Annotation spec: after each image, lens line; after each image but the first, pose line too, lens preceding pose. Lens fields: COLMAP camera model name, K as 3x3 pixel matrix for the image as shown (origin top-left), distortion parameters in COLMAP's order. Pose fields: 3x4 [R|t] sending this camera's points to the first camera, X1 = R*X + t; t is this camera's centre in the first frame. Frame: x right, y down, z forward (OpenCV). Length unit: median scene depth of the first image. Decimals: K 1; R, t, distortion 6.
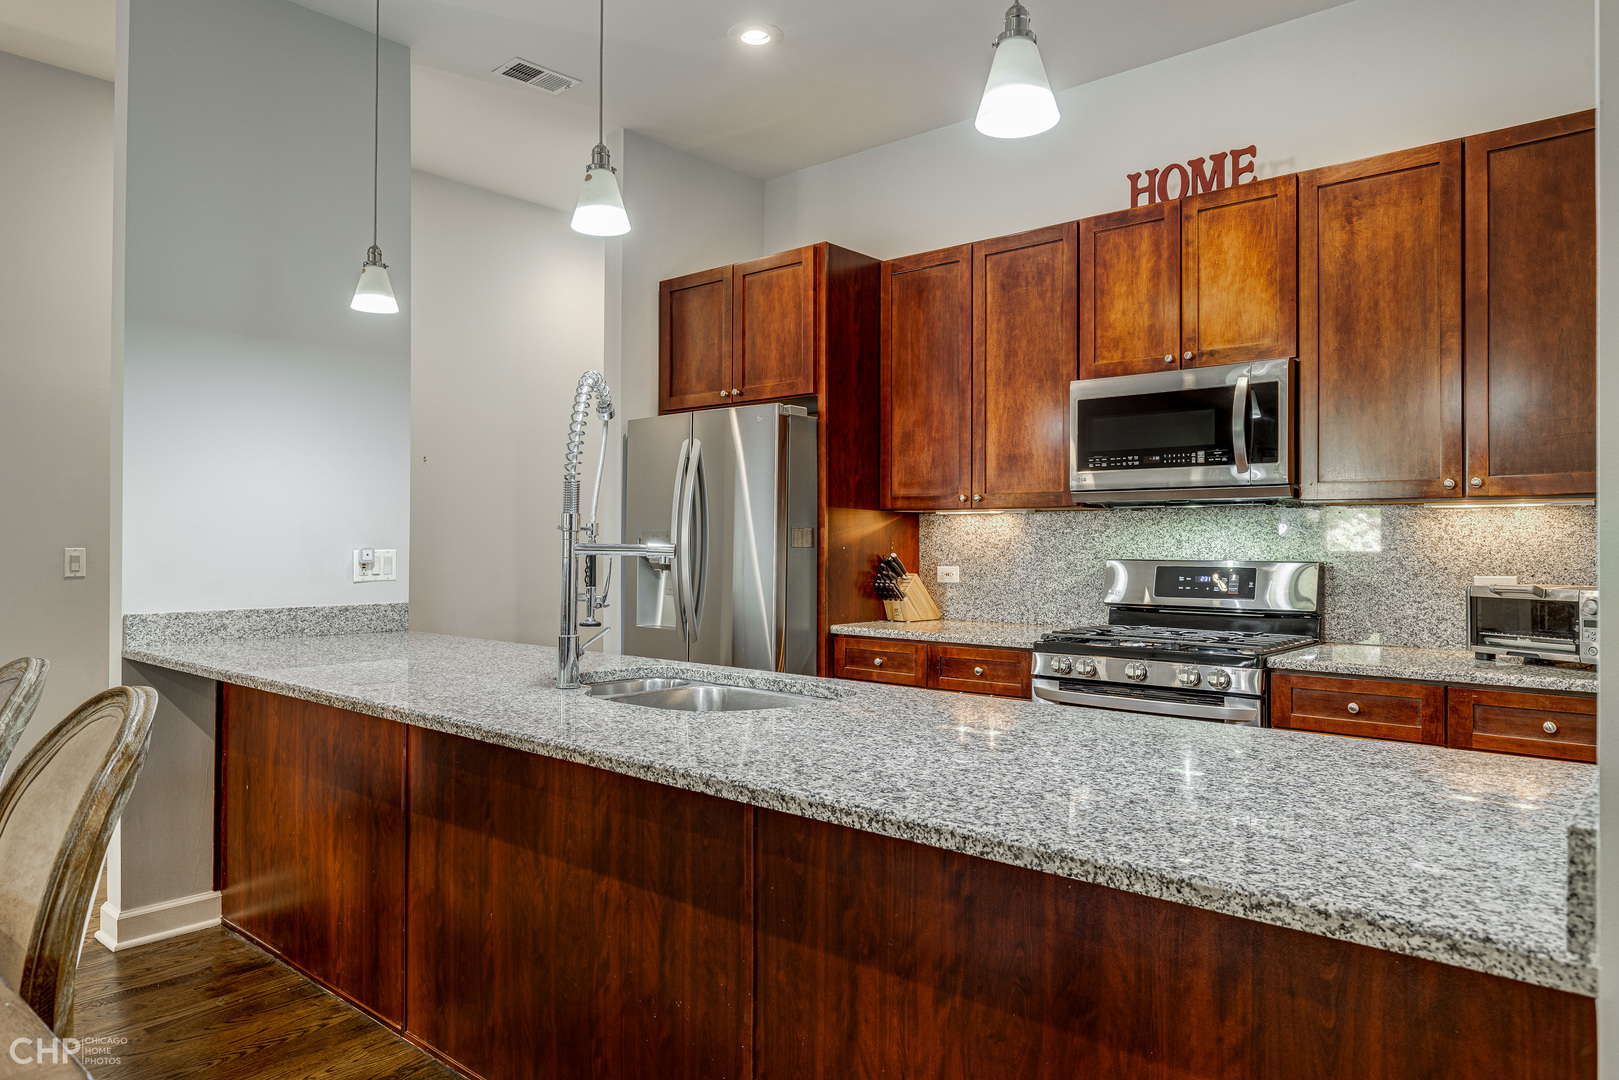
lens RADIAL K [[1057.6, 0, 809.5], [0, 1057.6, 540.0], [0, 0, 1]] dist [-0.004632, 0.000607]
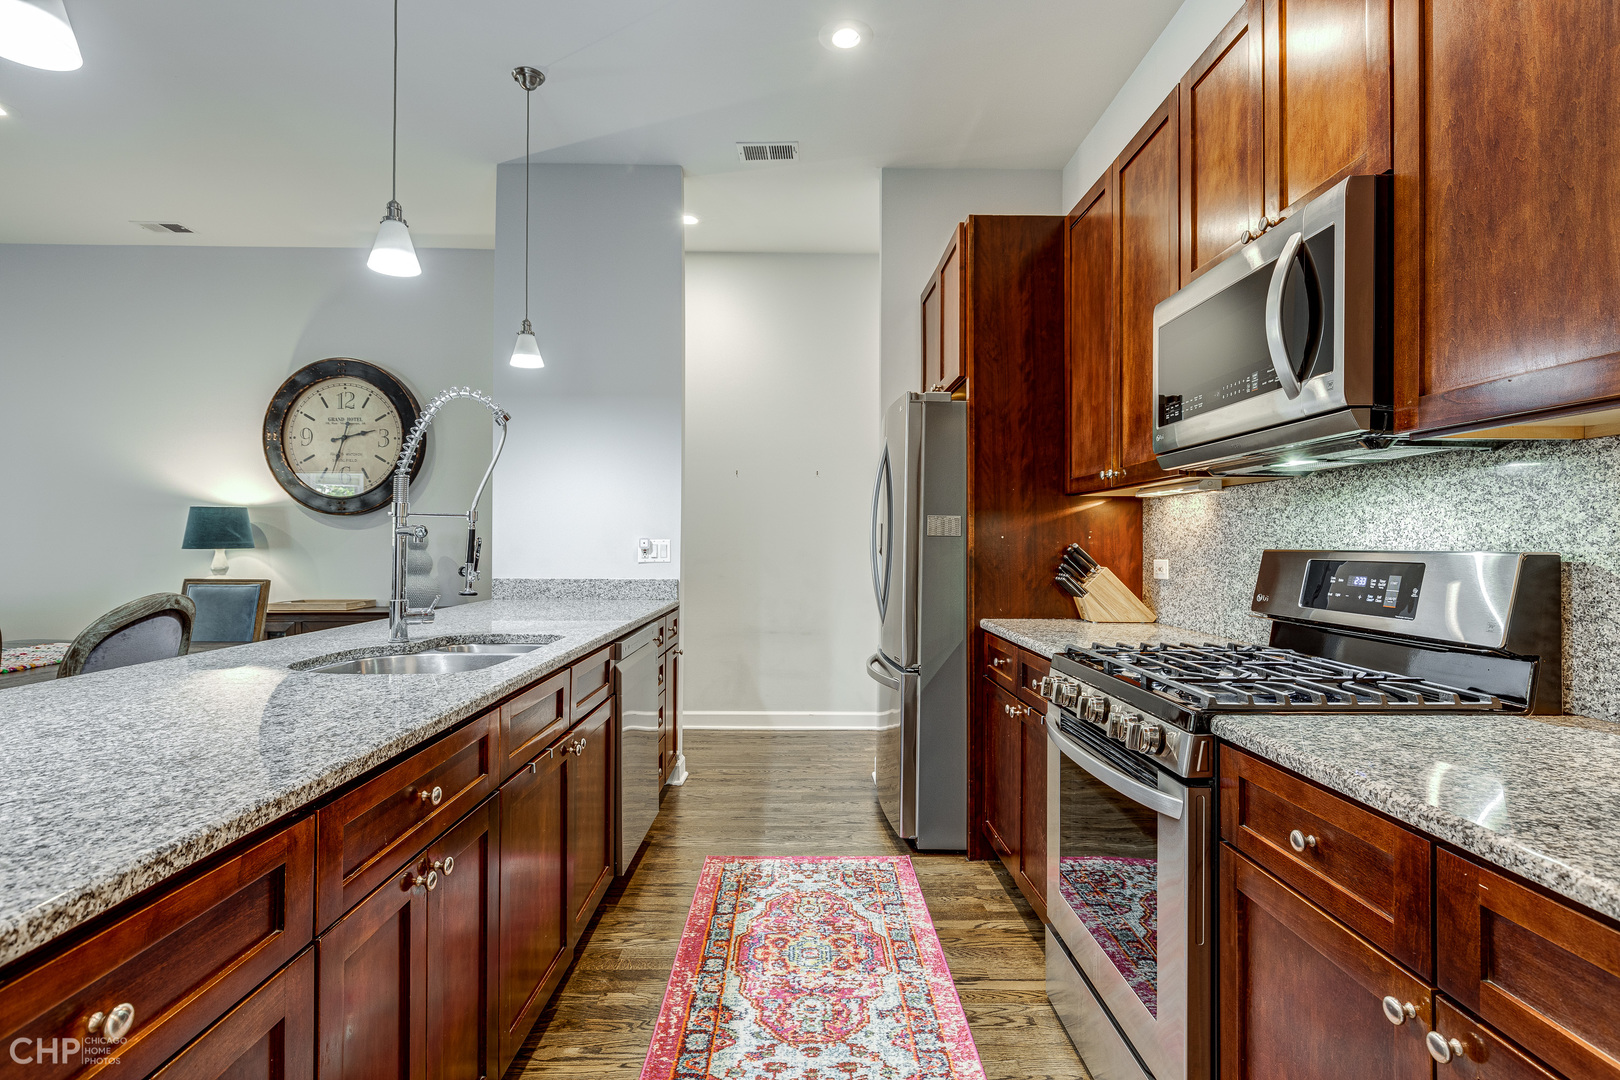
lens RADIAL K [[806.9, 0, 810.0], [0, 806.9, 540.0], [0, 0, 1]] dist [-0.000117, 0.000308]
pose [[0.667728, -0.004353, -0.744392, 0.505251], [0.000501, 0.999985, -0.005398, 0.015446], [0.744405, 0.003231, 0.667721, 0.451779]]
